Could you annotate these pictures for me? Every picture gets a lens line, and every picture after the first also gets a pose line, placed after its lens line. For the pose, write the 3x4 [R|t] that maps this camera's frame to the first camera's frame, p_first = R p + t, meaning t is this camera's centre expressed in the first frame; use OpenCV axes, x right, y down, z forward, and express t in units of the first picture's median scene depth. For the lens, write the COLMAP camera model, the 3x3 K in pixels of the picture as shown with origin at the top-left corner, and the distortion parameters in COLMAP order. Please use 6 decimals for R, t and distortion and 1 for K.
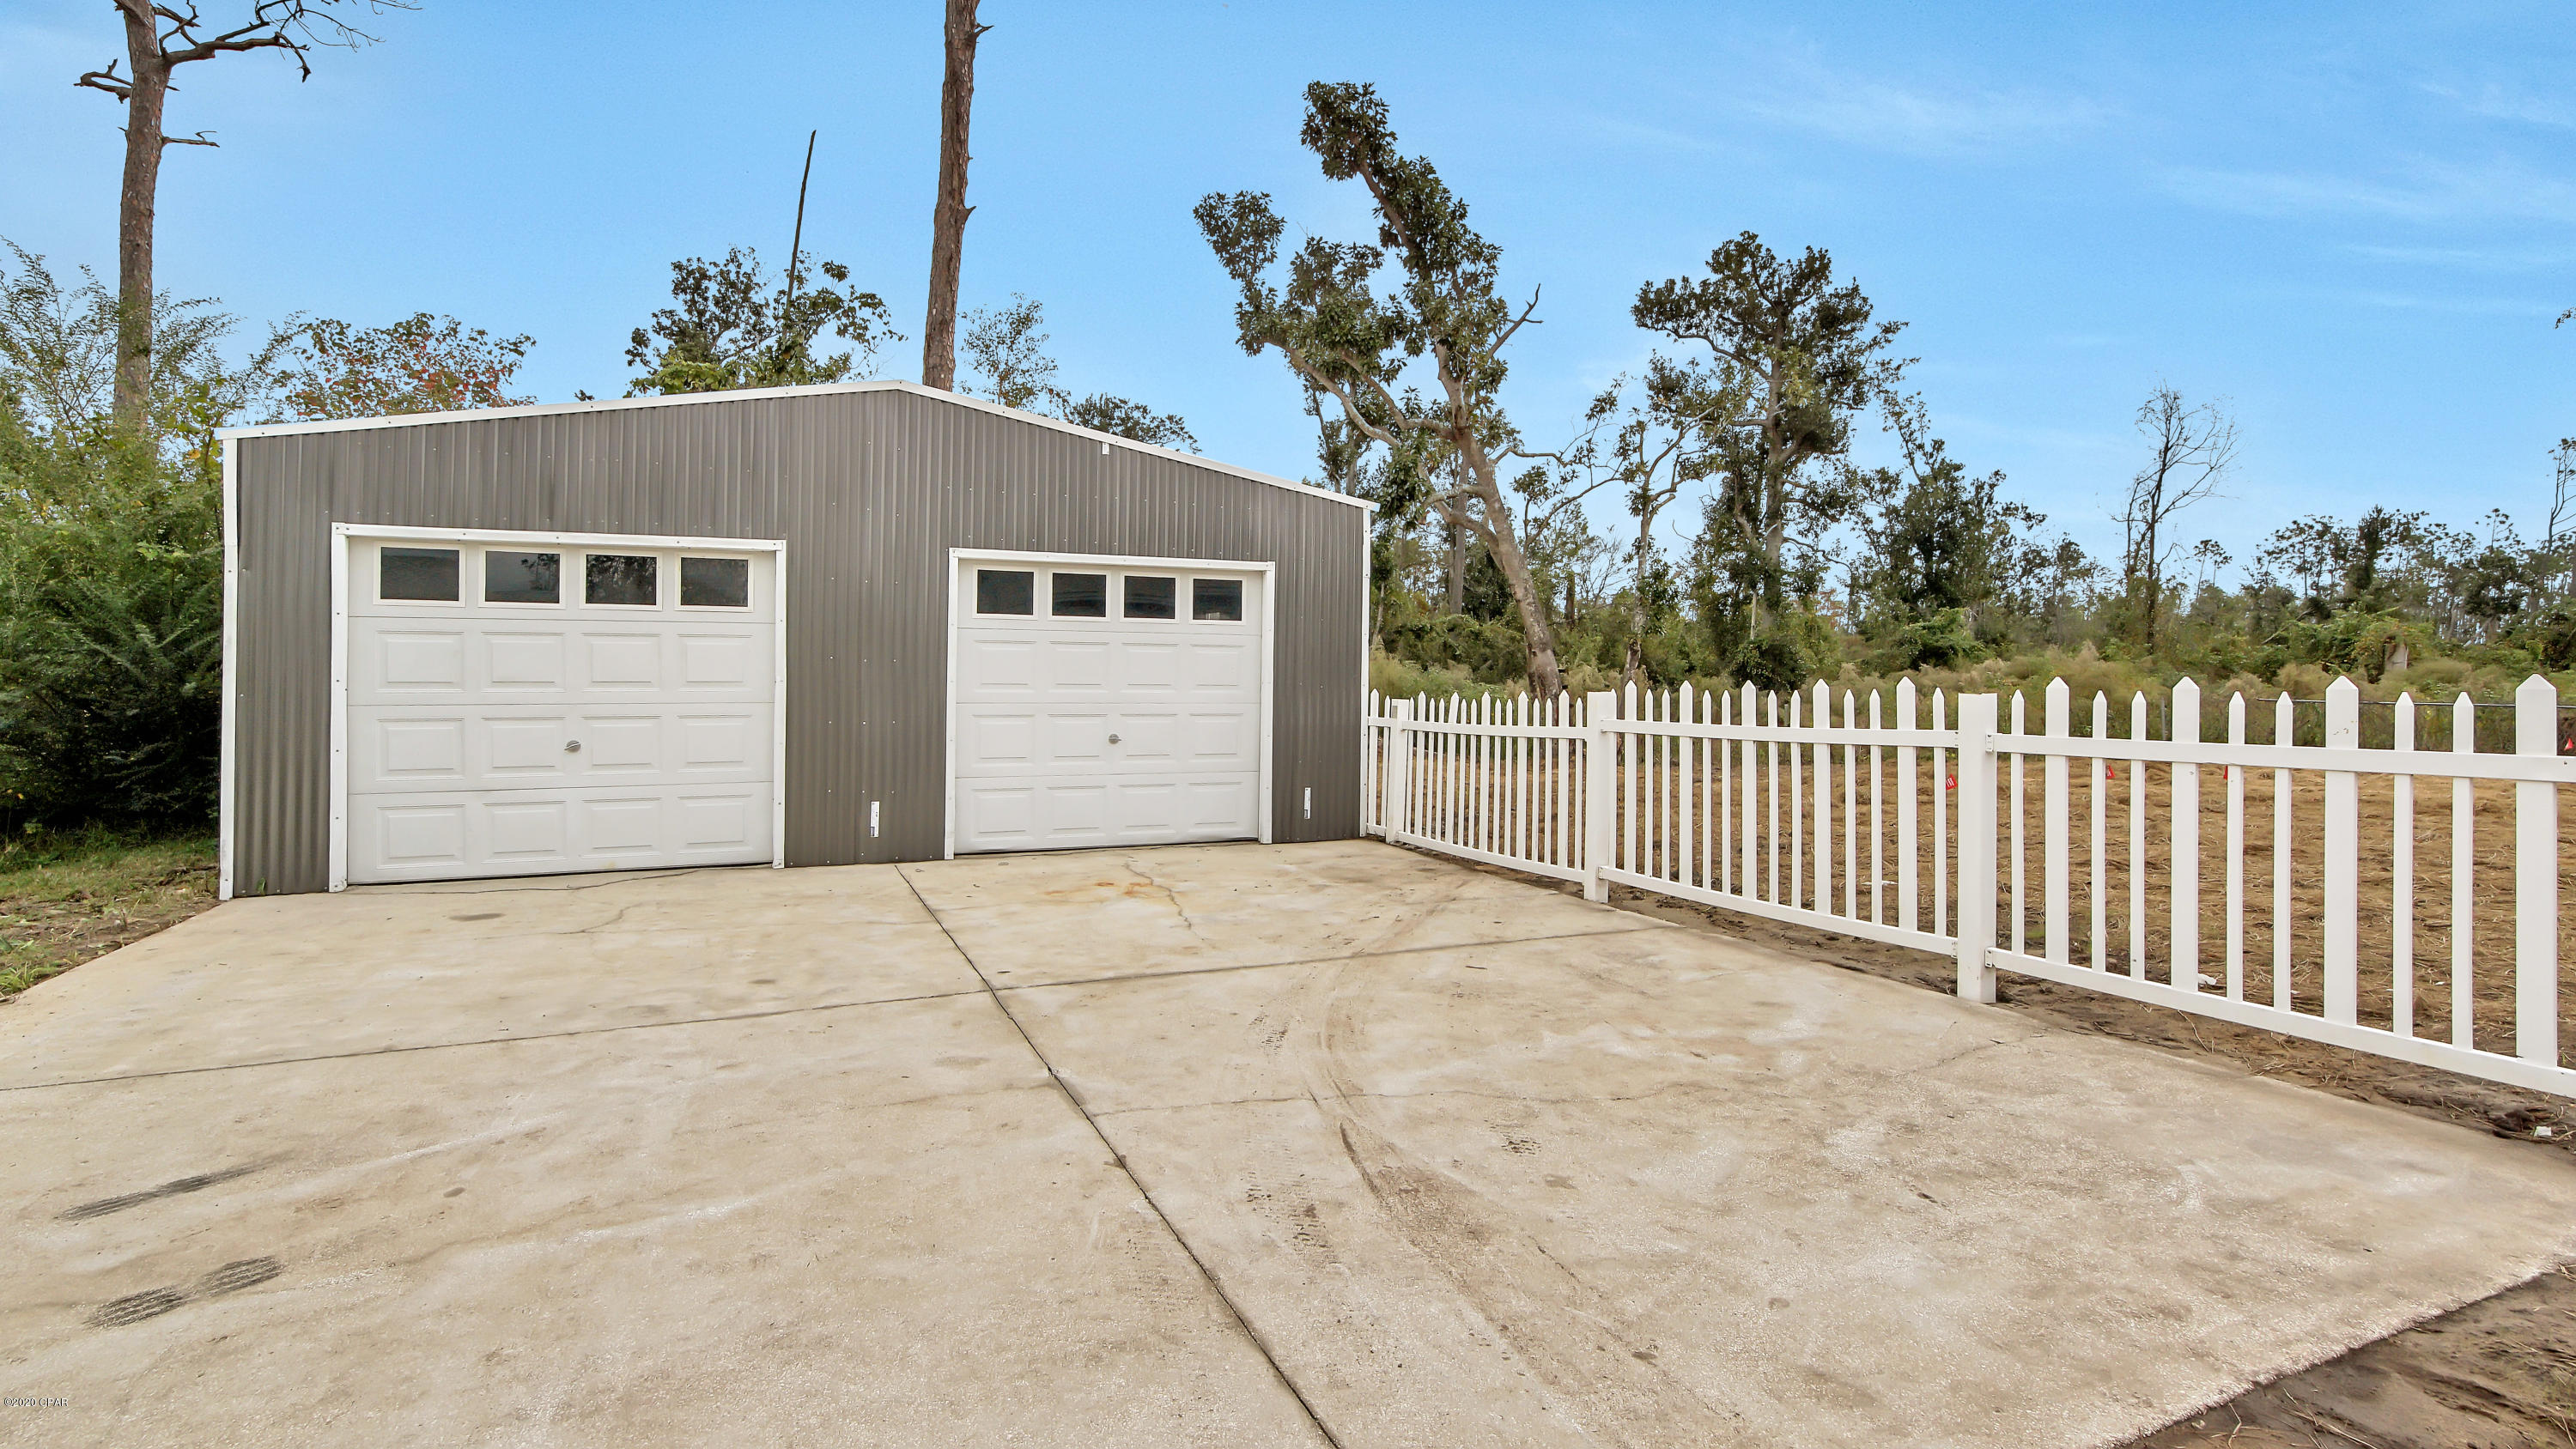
lens RADIAL K [[1235.4, 0, 1288.0], [0, 1235.4, 724.5], [0, 0, 1]] dist [-0.001953, -0.000315]
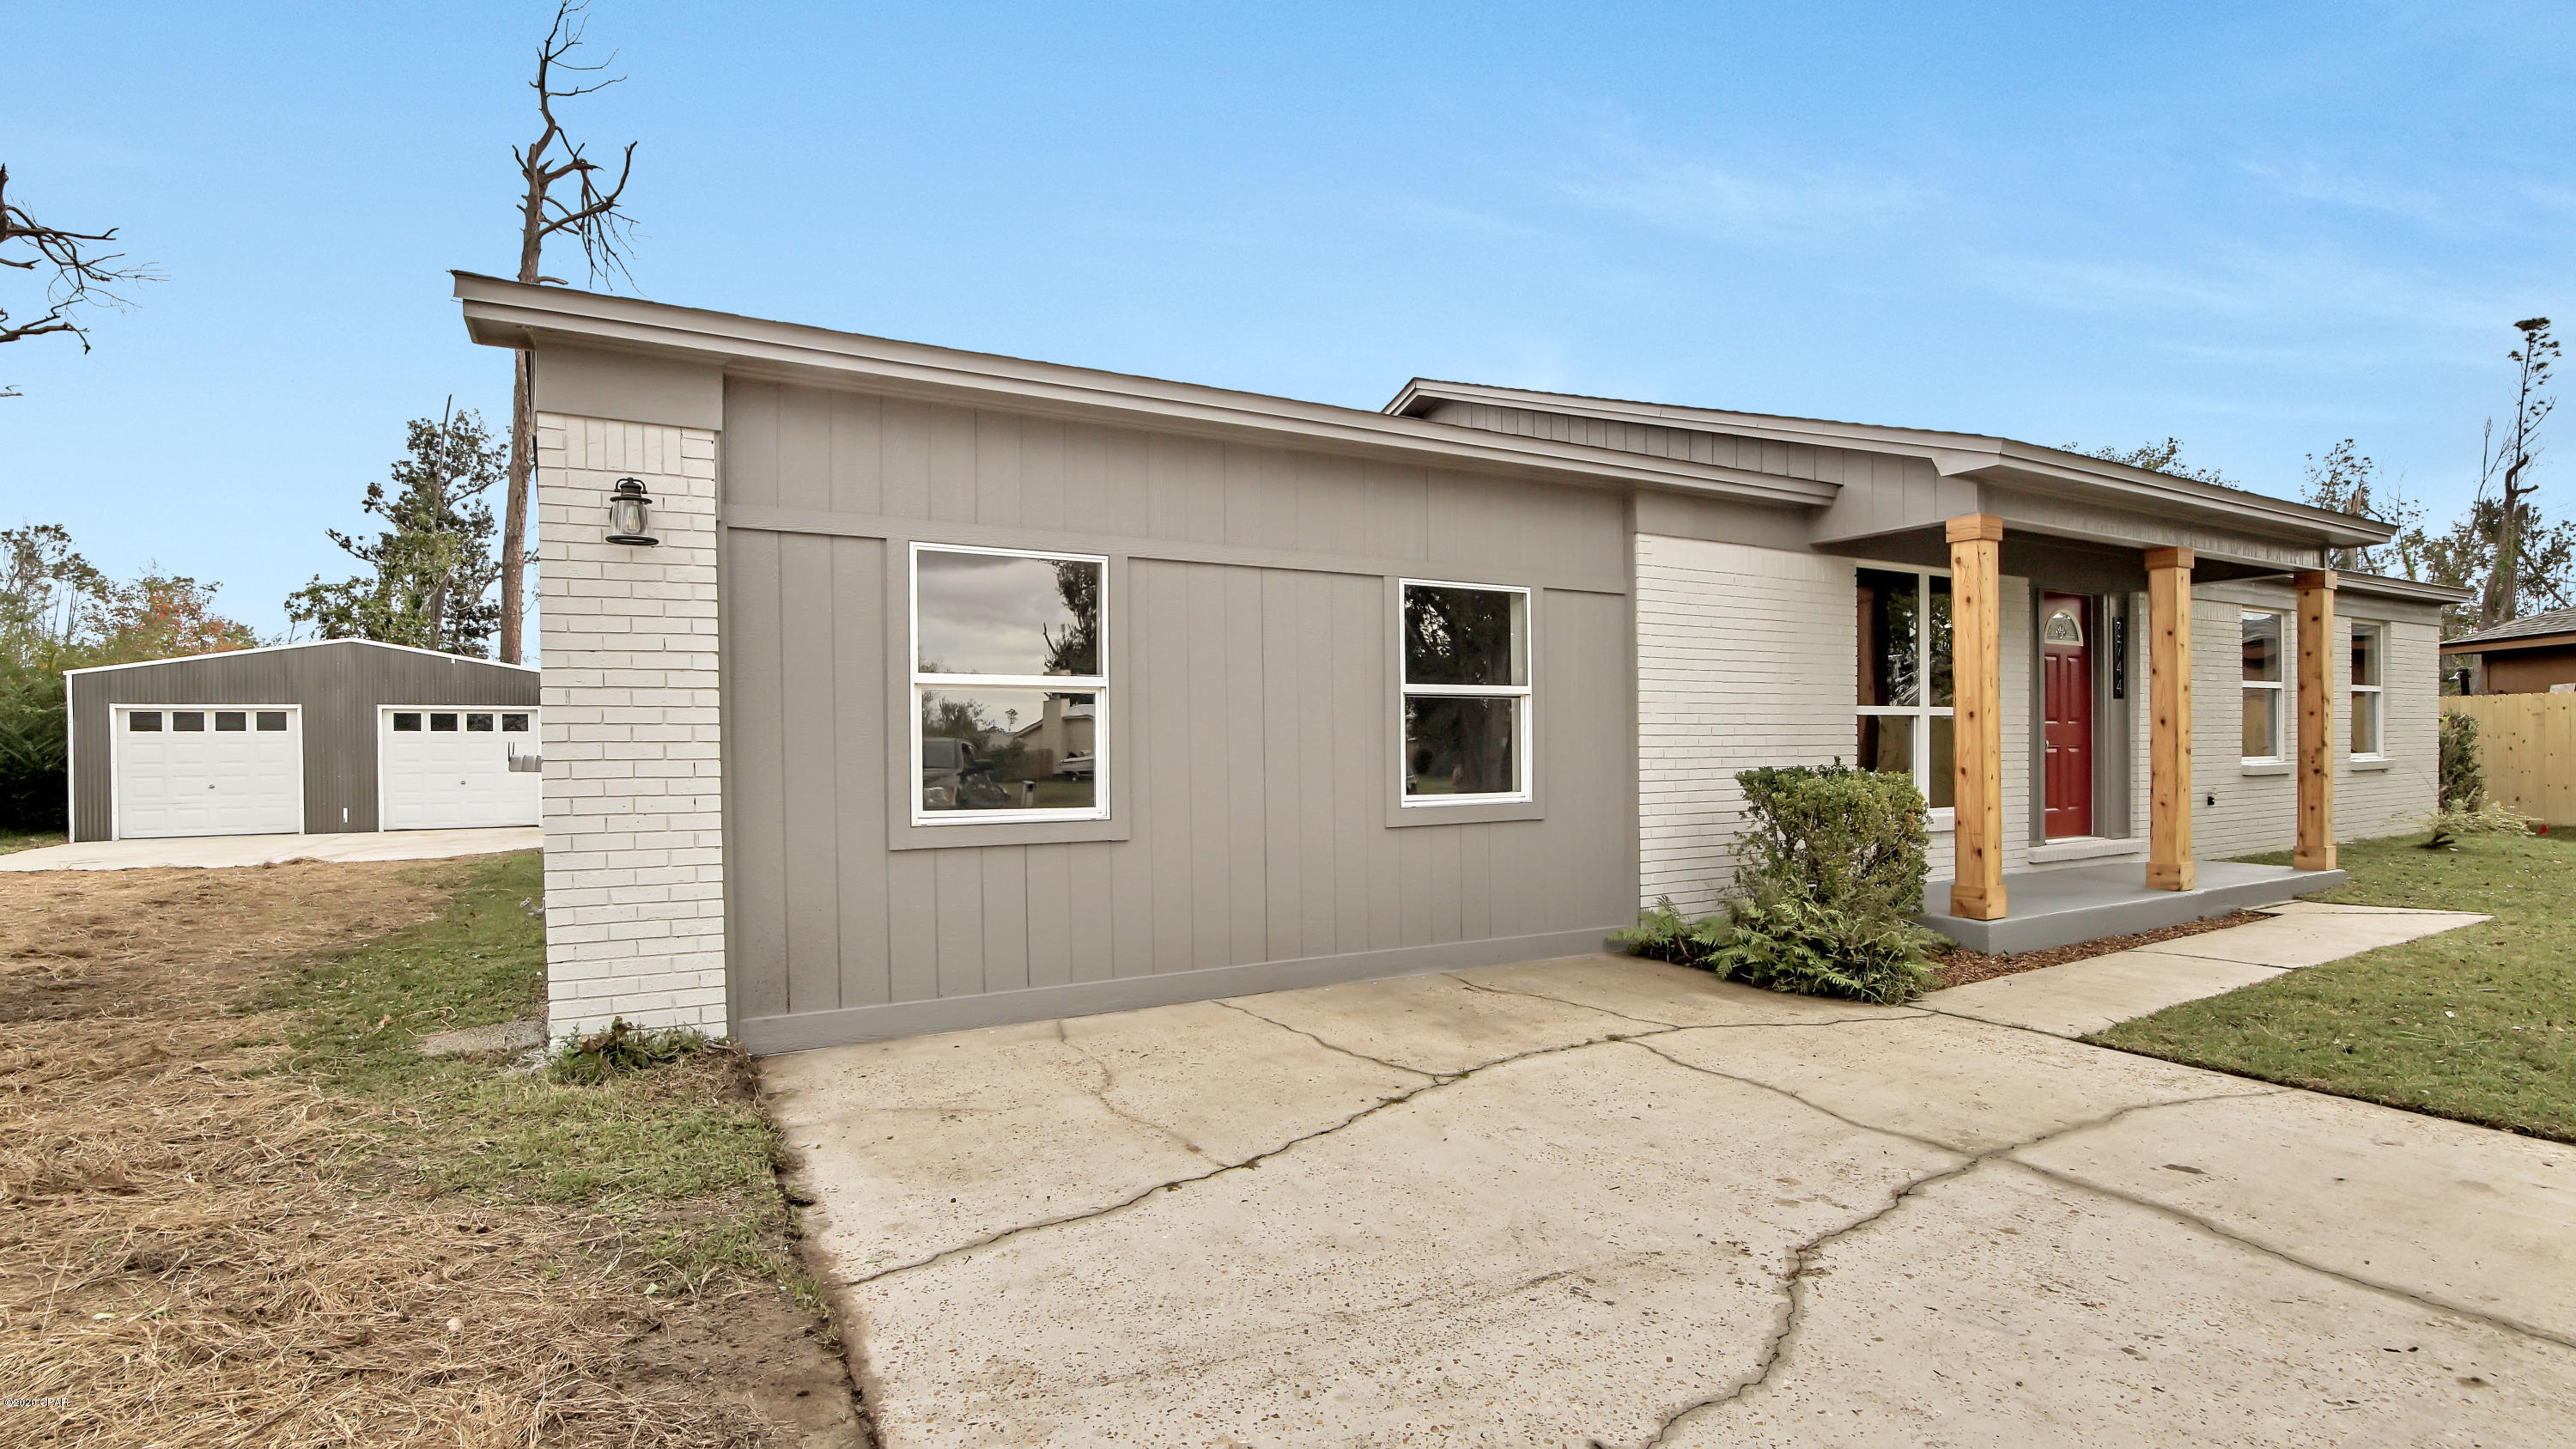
lens RADIAL K [[1291.8, 0, 1292.1], [0, 1291.8, 805.2], [0, 0, 1]] dist [0.000257, 0.000315]
pose [[0.996920, -0.017815, 0.076371, 1.312337], [0.017602, 0.999839, 0.003458, 0.078182], [-0.076421, -0.002103, 0.997073, -1.671278]]
